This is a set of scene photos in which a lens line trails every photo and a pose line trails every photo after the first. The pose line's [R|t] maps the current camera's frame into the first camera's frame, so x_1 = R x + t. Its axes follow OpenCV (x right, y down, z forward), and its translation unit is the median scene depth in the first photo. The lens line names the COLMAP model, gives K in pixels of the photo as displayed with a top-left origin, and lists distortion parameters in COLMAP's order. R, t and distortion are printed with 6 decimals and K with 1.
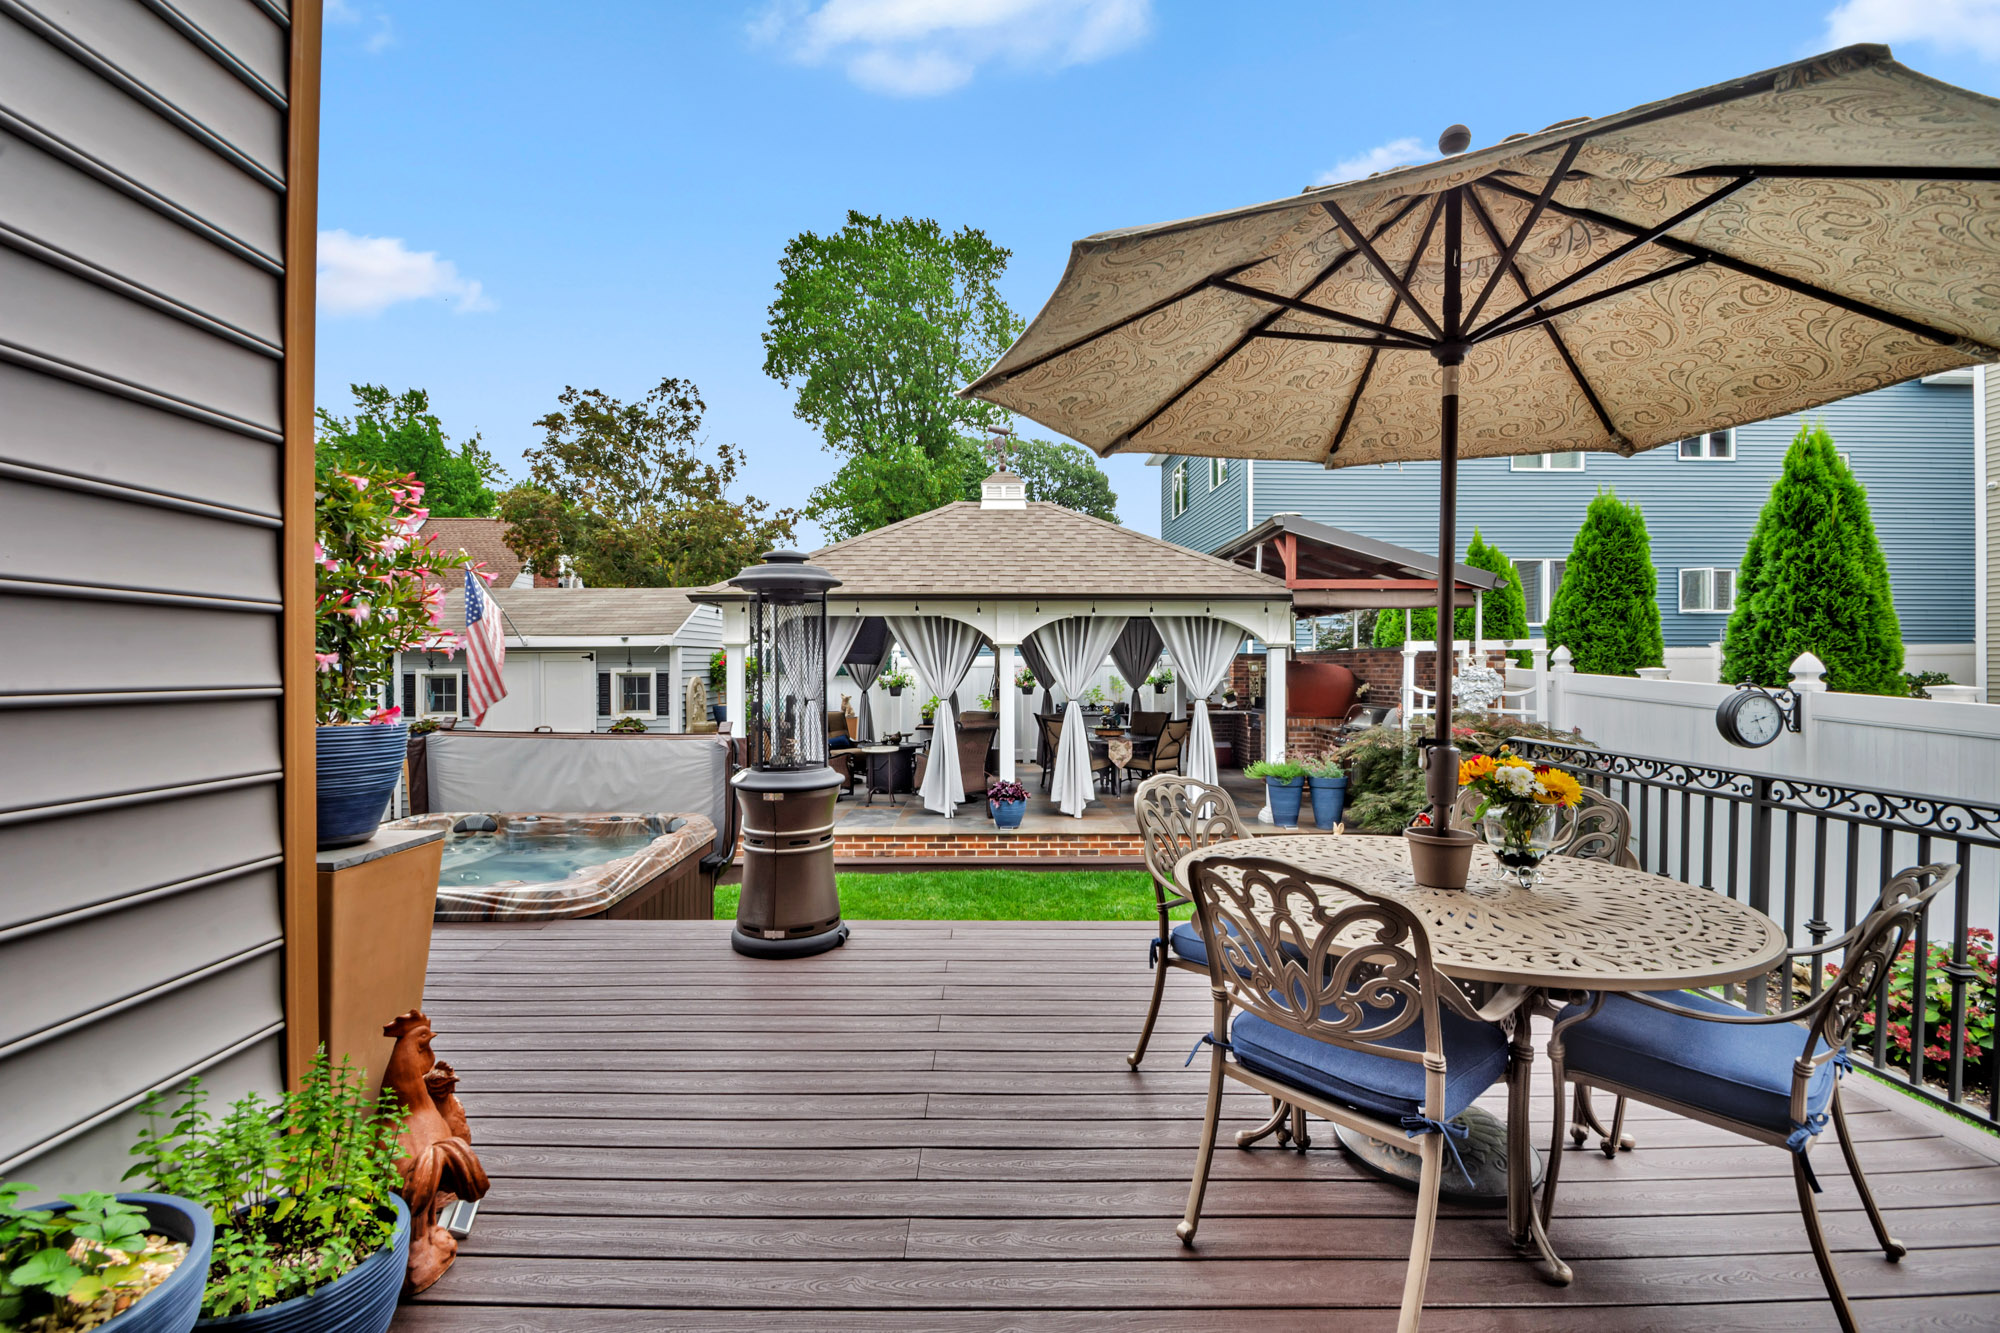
lens RADIAL K [[876.4, 0, 997.2], [0, 876.4, 673.4], [0, 0, 1]] dist [0.001480, -0.000386]
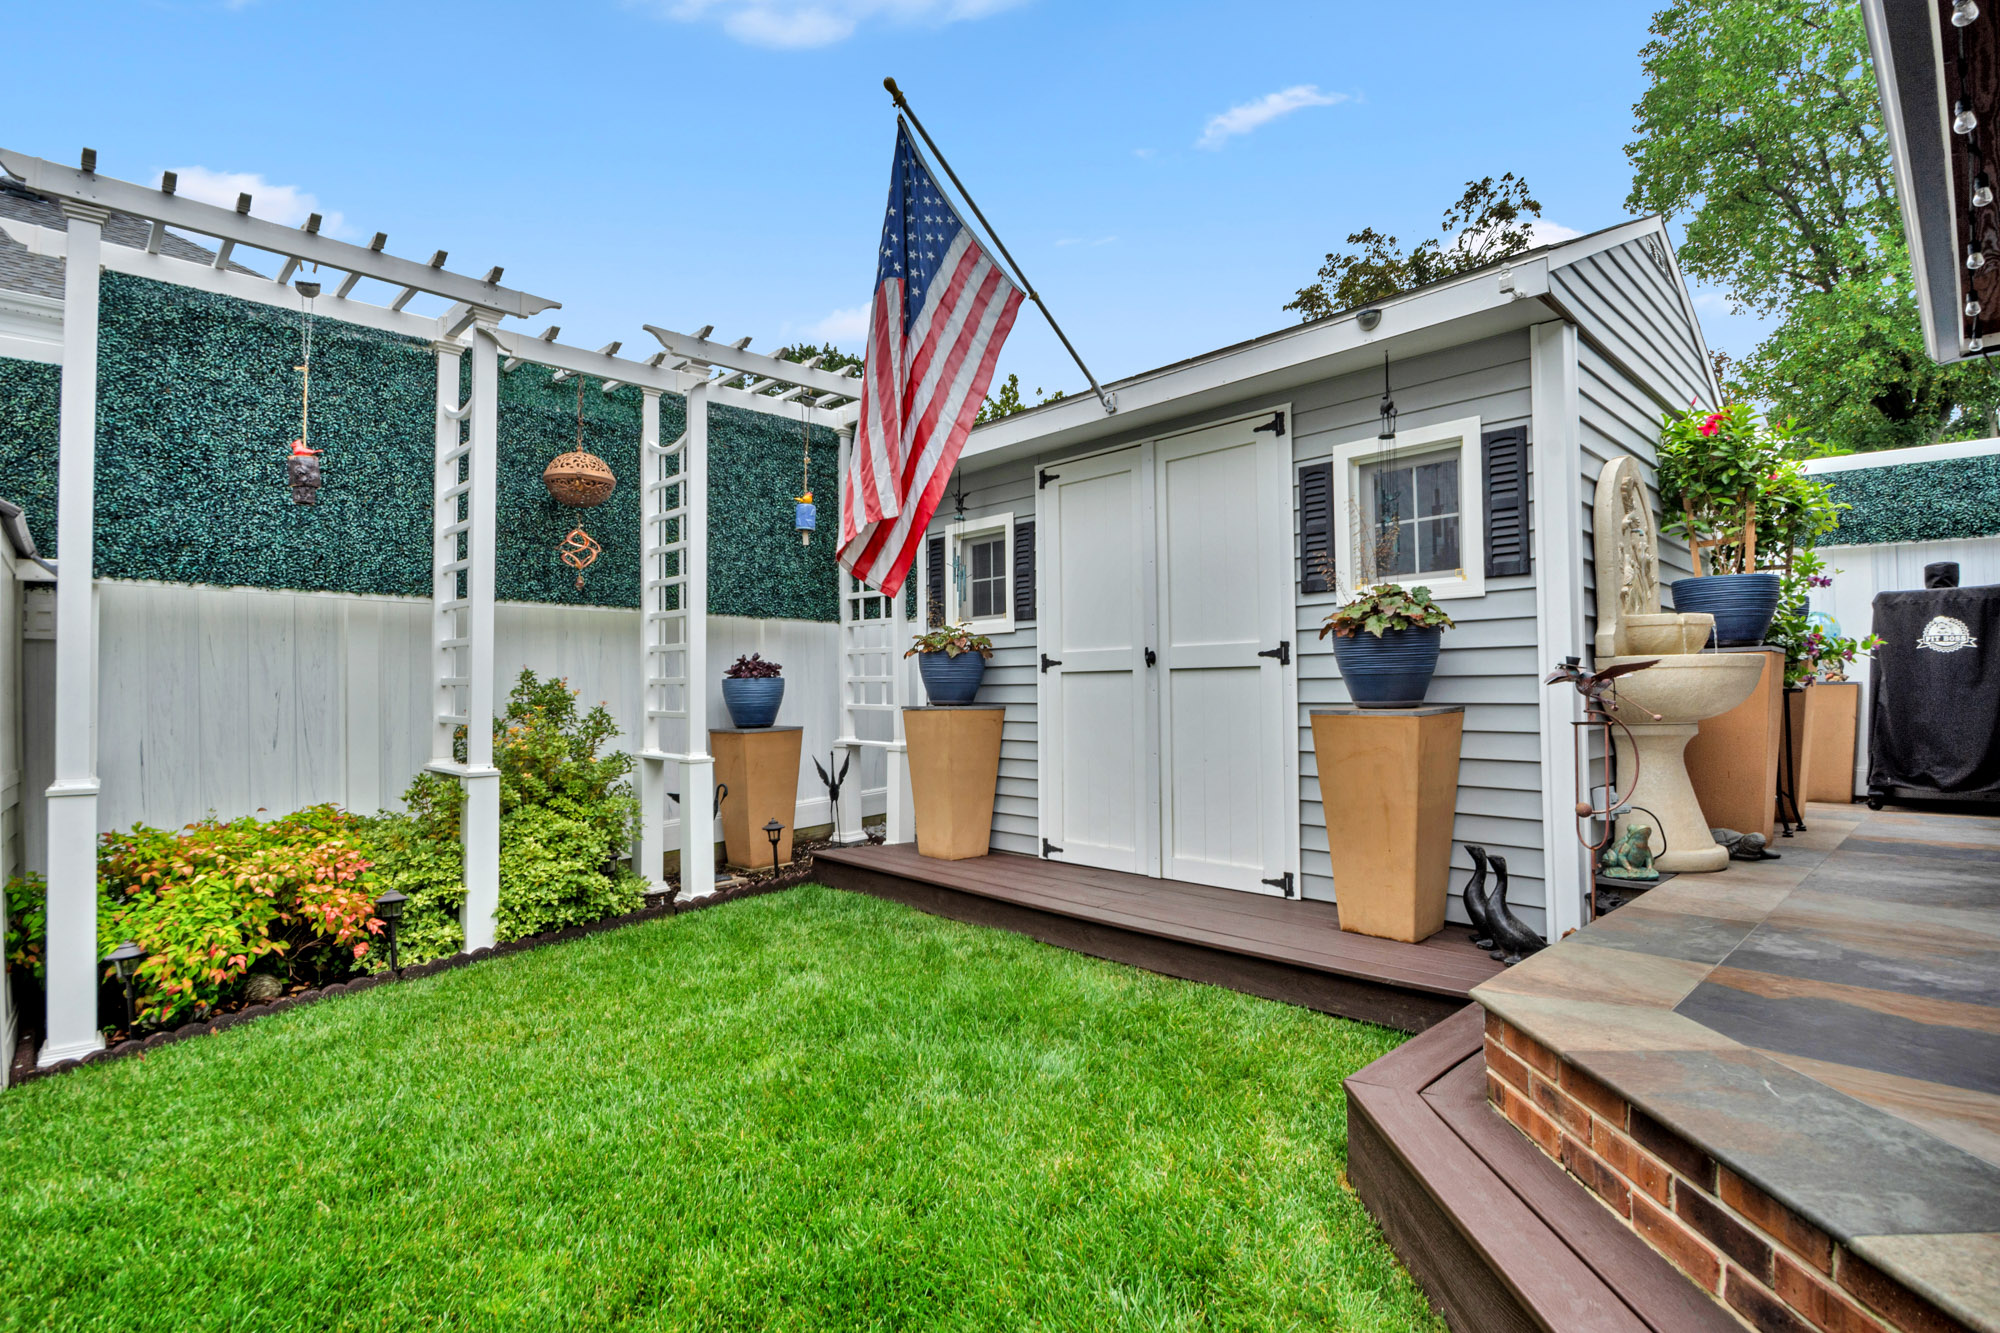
lens RADIAL K [[950.0, 0, 987.2], [0, 950.0, 666.7], [0, 0, 1]] dist [0.009562, -0.014297]
pose [[0.673962, -0.026509, -0.738291, -0.338495], [-0.001340, 0.999310, -0.037104, 0.110862], [0.738765, 0.025996, 0.673461, 0.841913]]
